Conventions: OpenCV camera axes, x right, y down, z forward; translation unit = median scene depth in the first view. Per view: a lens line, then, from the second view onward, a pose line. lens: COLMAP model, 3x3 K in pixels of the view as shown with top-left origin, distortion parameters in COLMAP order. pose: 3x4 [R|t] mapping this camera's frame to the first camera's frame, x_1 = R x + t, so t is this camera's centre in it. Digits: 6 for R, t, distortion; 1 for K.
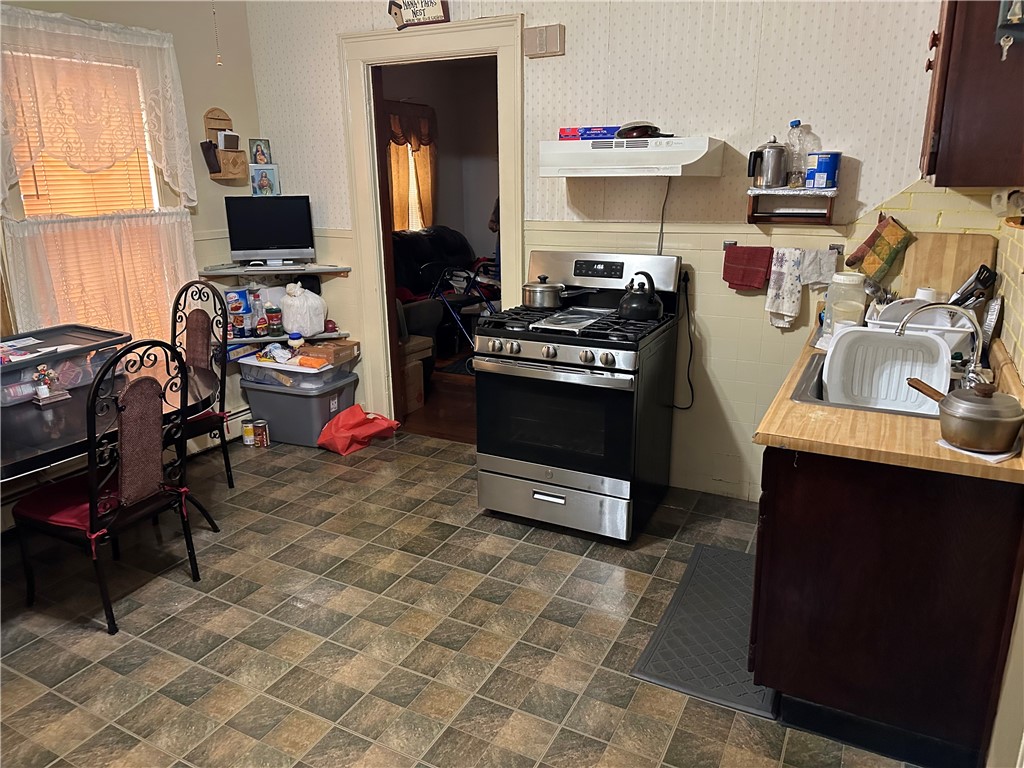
lens RADIAL K [[717.3, 0, 520.0], [0, 717.3, 381.8], [0, 0, 1]] dist [0.069679, -0.089480]
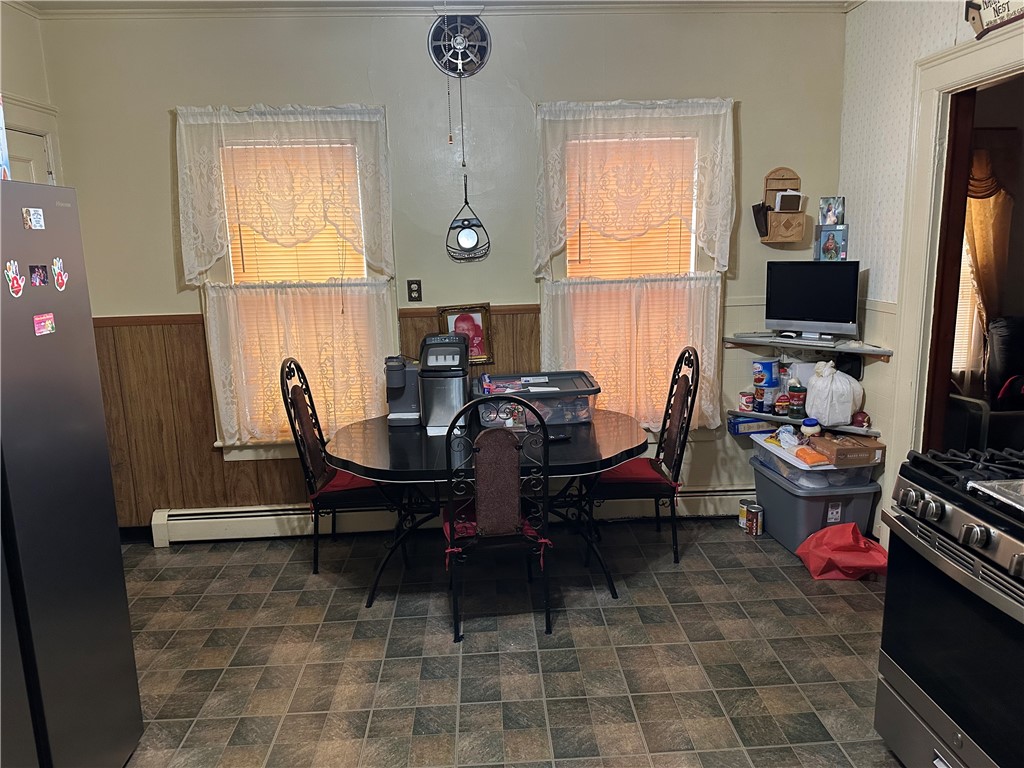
lens RADIAL K [[717.3, 0, 512.6], [0, 717.3, 387.1], [0, 0, 1]] dist [0.069679, -0.089480]
pose [[0.501204, 0.163880, -0.849669, 0.291144], [-0.218380, 0.974075, 0.059057, -0.097598], [0.837320, 0.155951, 0.523999, 0.317651]]
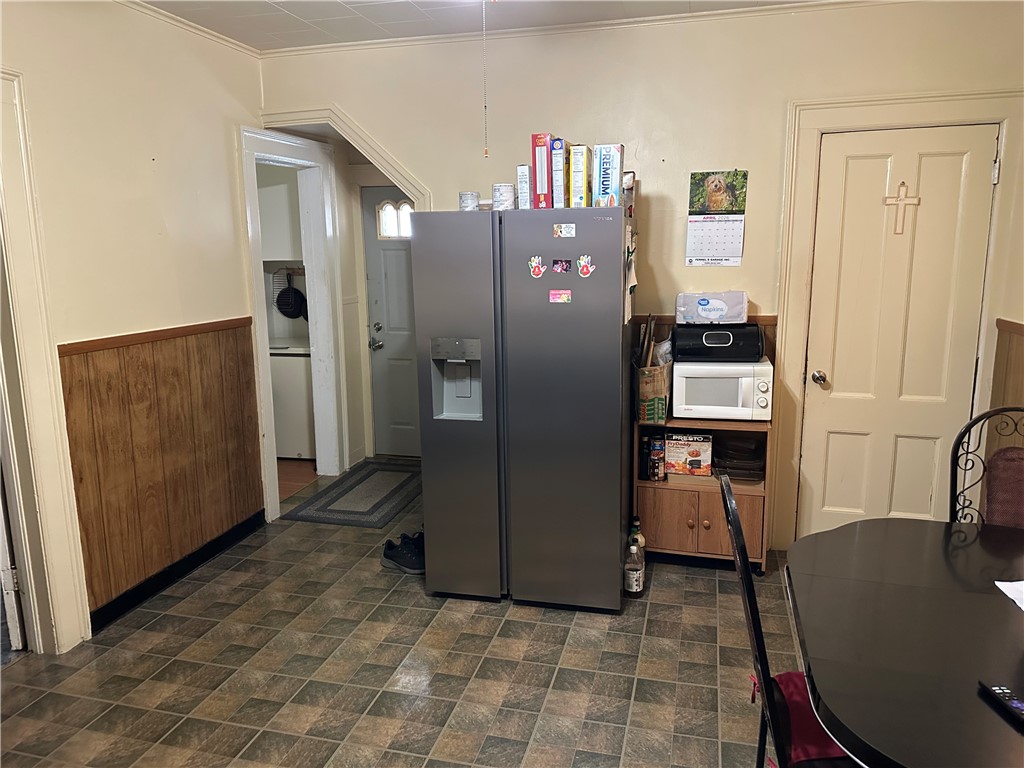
lens RADIAL K [[717.3, 0, 518.1], [0, 717.3, 378.5], [0, 0, 1]] dist [0.069679, -0.089480]
pose [[-0.975002, 0.055599, -0.215129, -0.117593], [-0.046015, 0.896677, 0.440288, -0.326585], [0.217381, 0.439180, -0.871703, 1.095908]]
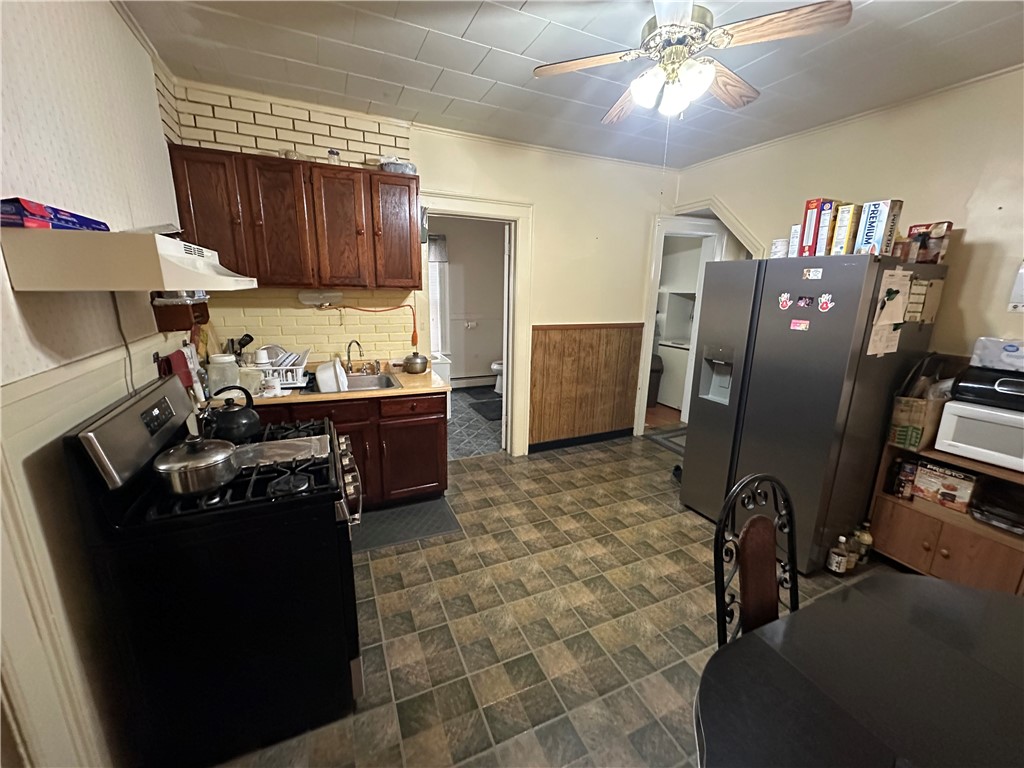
lens RADIAL K [[407.9, 0, 510.9], [0, 407.9, 383.7], [0, 0, 1]] dist [-0.005580, 0.002283]
pose [[-0.783165, -0.155194, 0.602135, -0.405255], [0.160394, 0.885165, 0.436758, -0.306662], [-0.600771, 0.438633, -0.668338, 1.047767]]
